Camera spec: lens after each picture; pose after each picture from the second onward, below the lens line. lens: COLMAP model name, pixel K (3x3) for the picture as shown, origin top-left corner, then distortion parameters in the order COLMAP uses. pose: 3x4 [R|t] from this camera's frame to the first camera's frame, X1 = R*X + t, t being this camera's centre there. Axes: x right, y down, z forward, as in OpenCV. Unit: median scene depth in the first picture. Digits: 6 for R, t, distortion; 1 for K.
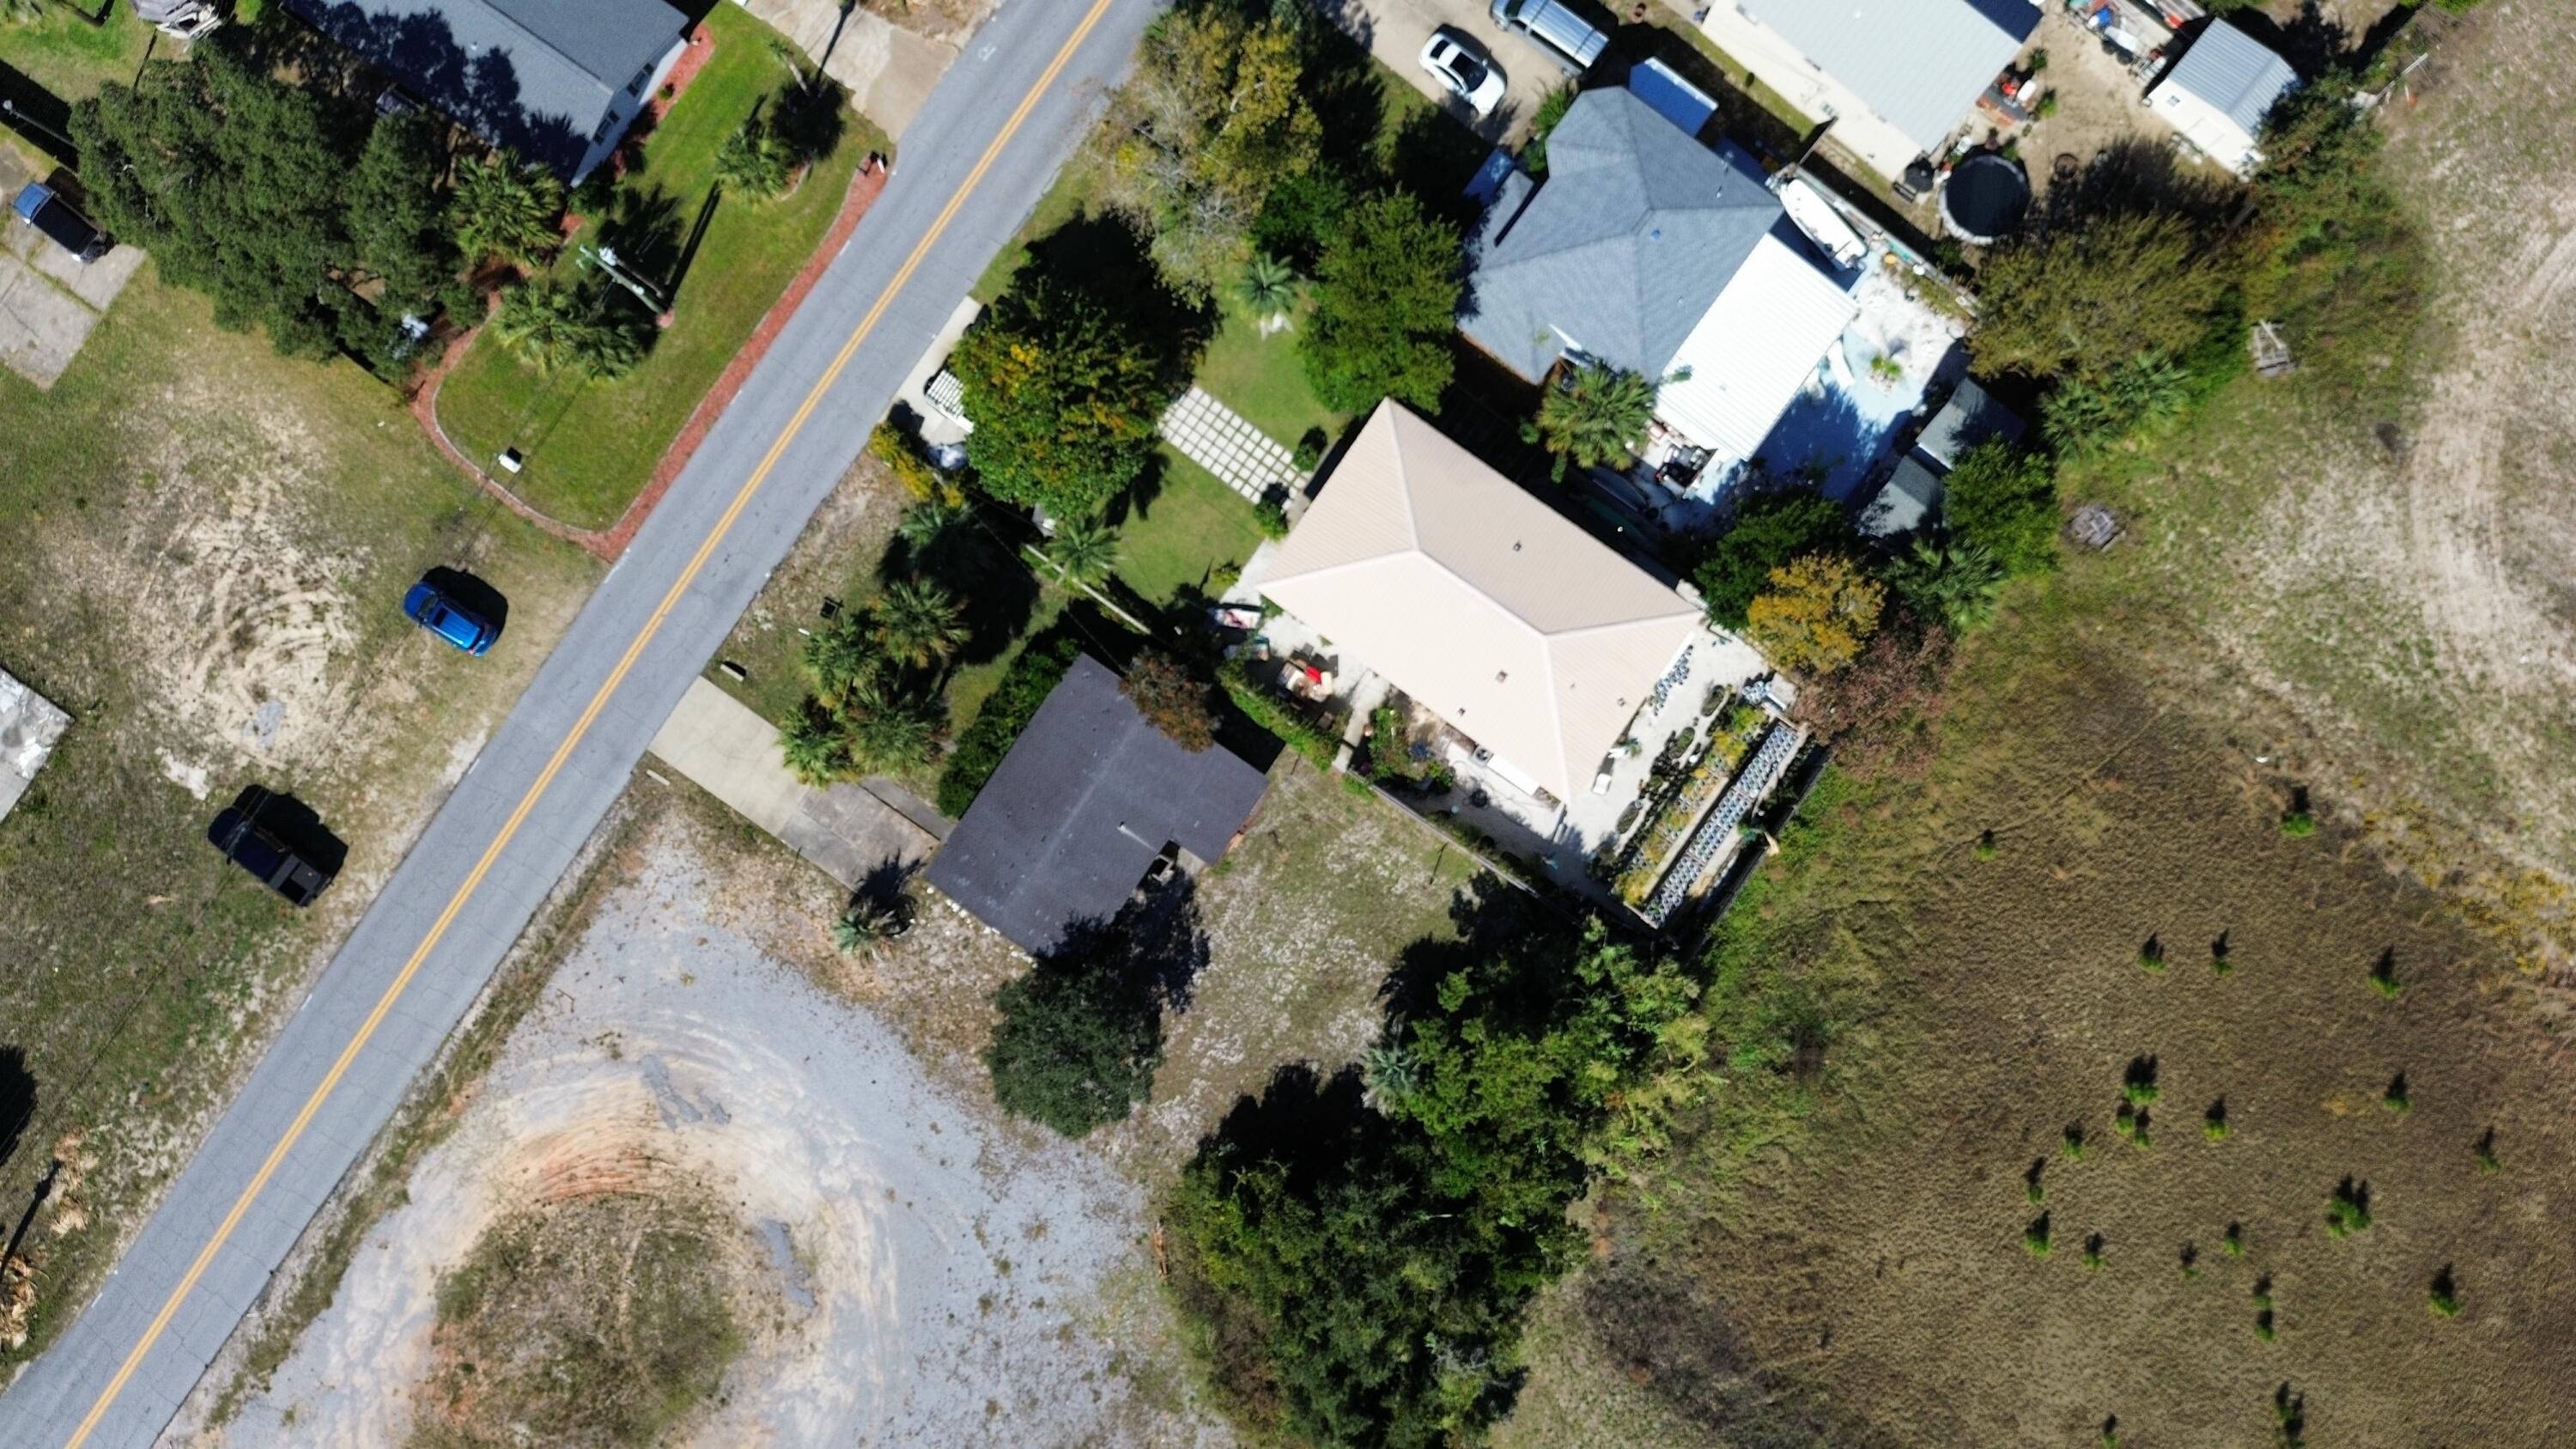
lens RADIAL K [[1858.5, 0, 1288.0], [0, 1858.5, 724.5], [0, 0, 1]] dist [0.114405, -0.086679]
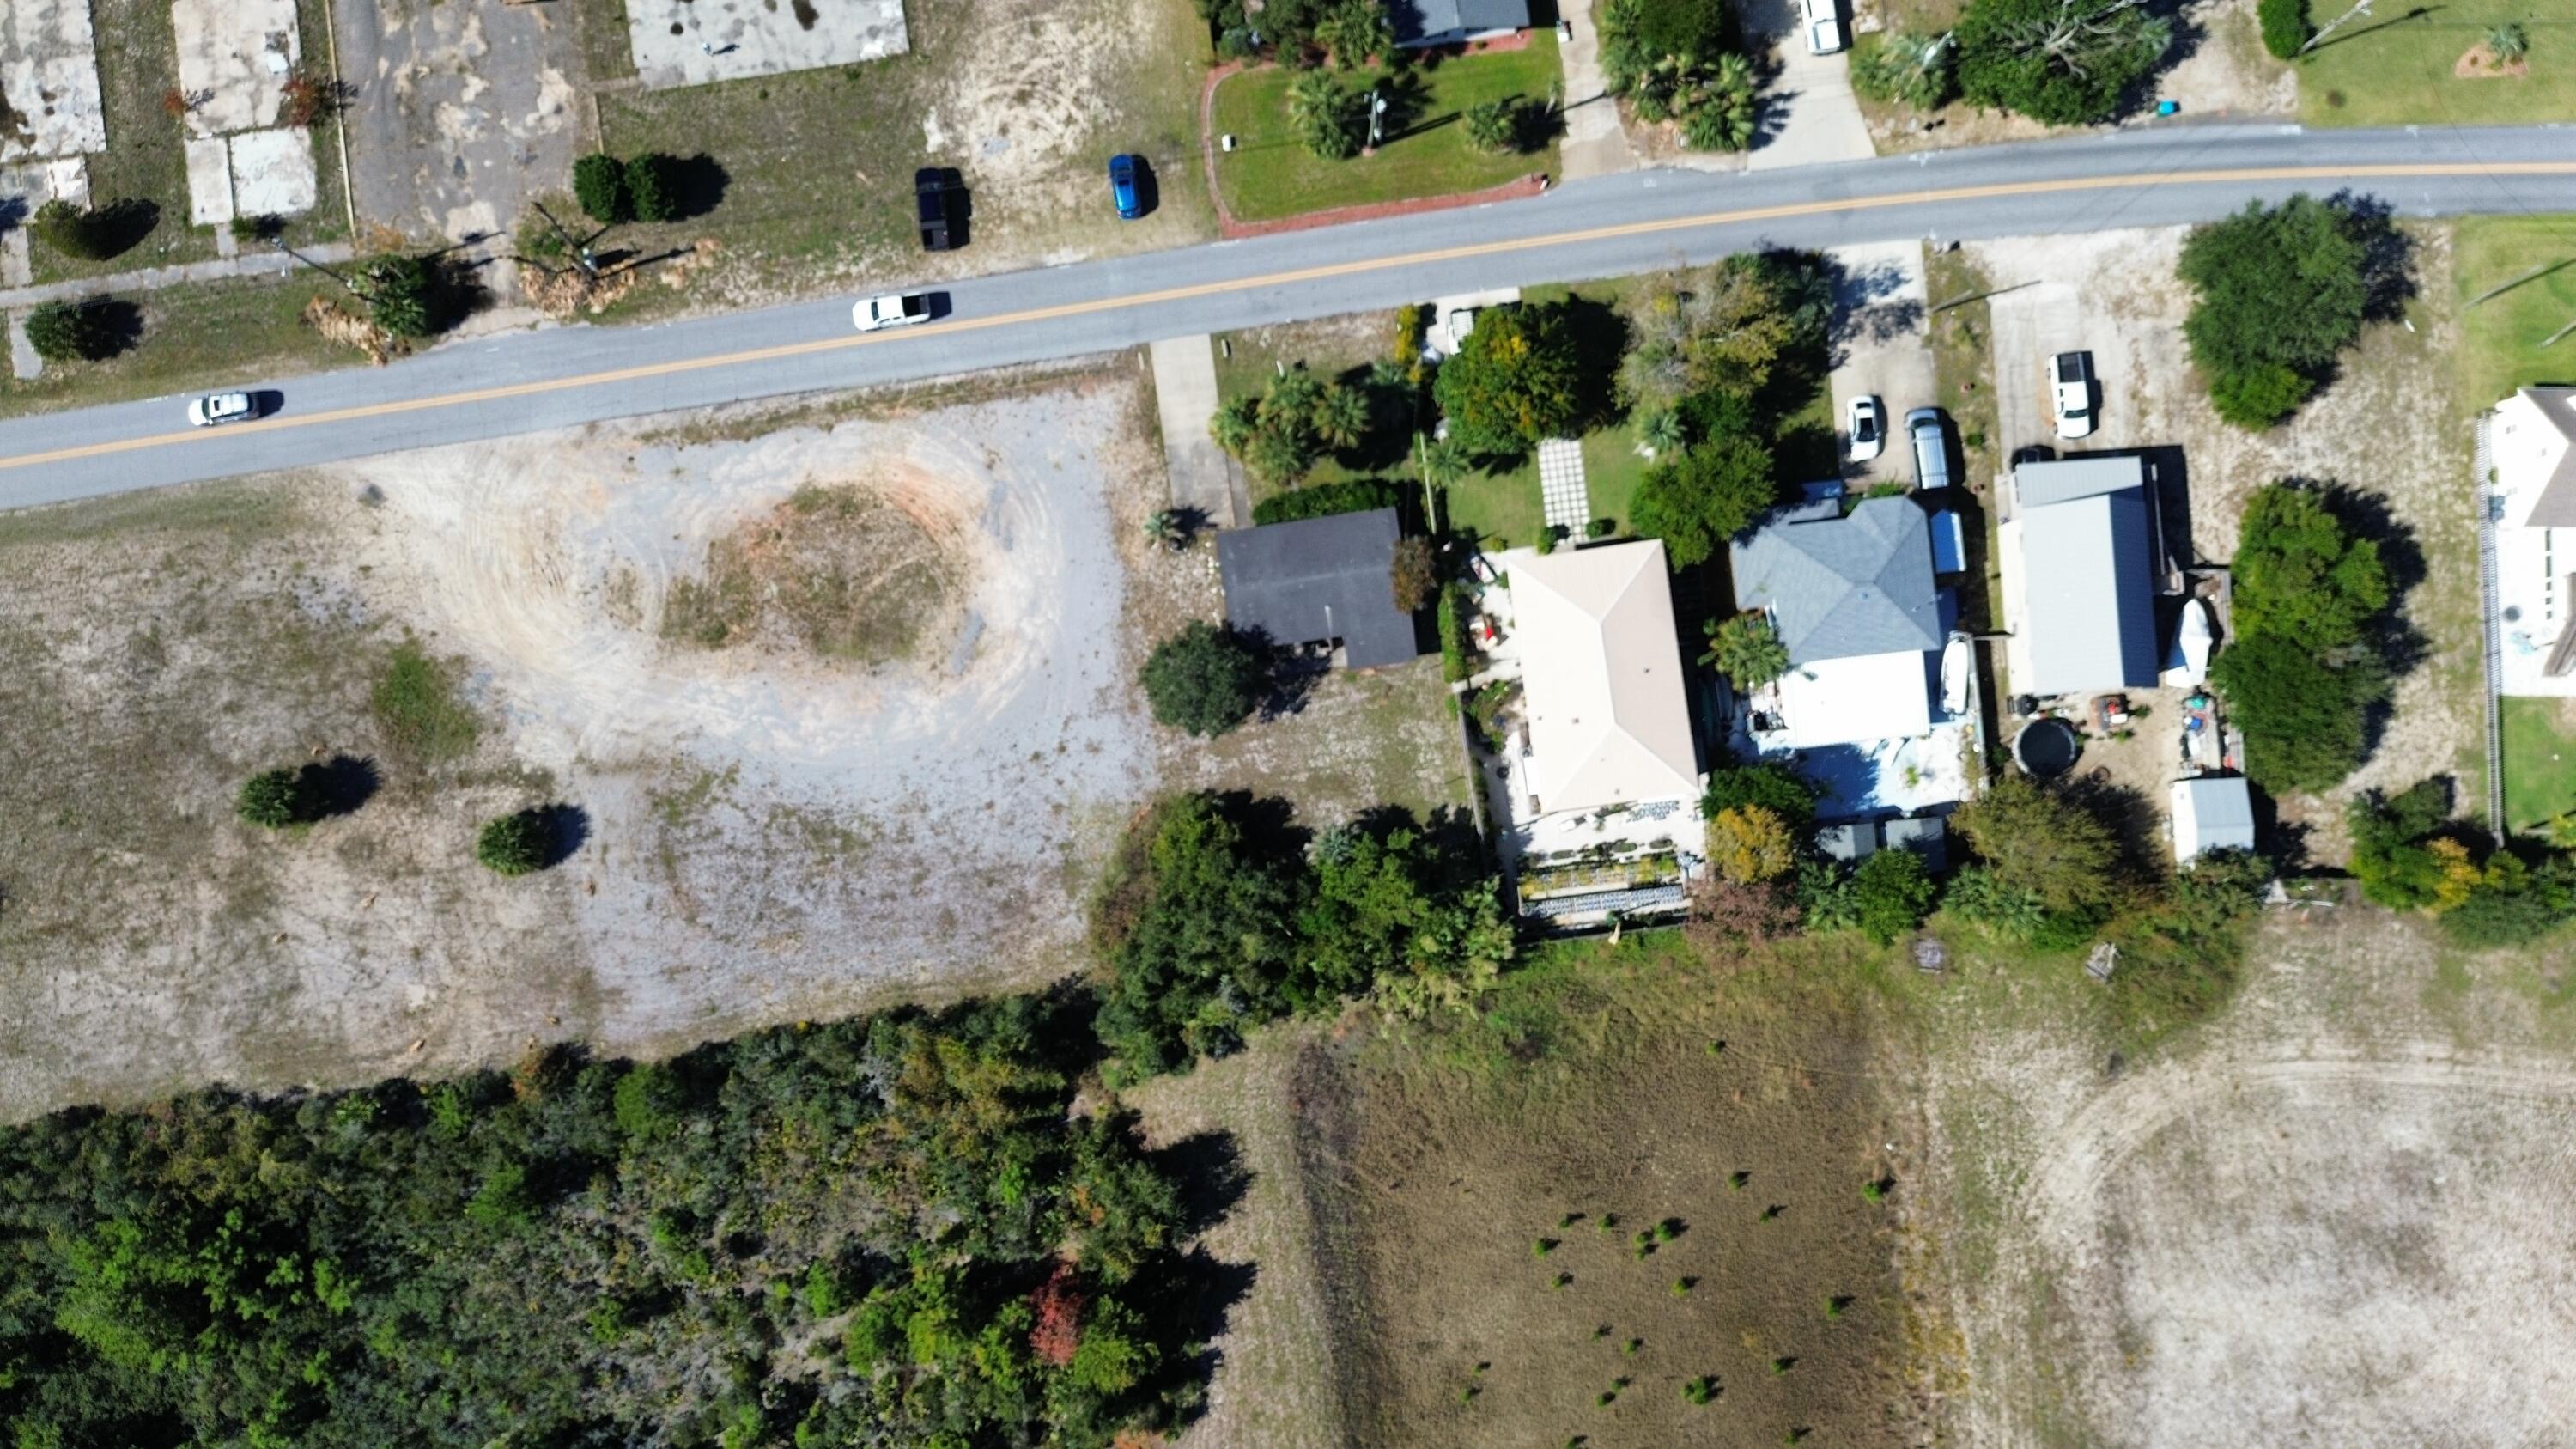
lens RADIAL K [[1902.7, 0, 1288.0], [0, 1902.7, 724.5], [0, 0, 1]] dist [0.177745, -0.257381]
pose [[0.677617, 0.734386, -0.038889, 0.017793], [-0.734243, 0.678575, 0.020582, 0.108537], [0.041504, 0.014607, 0.999032, -0.523949]]
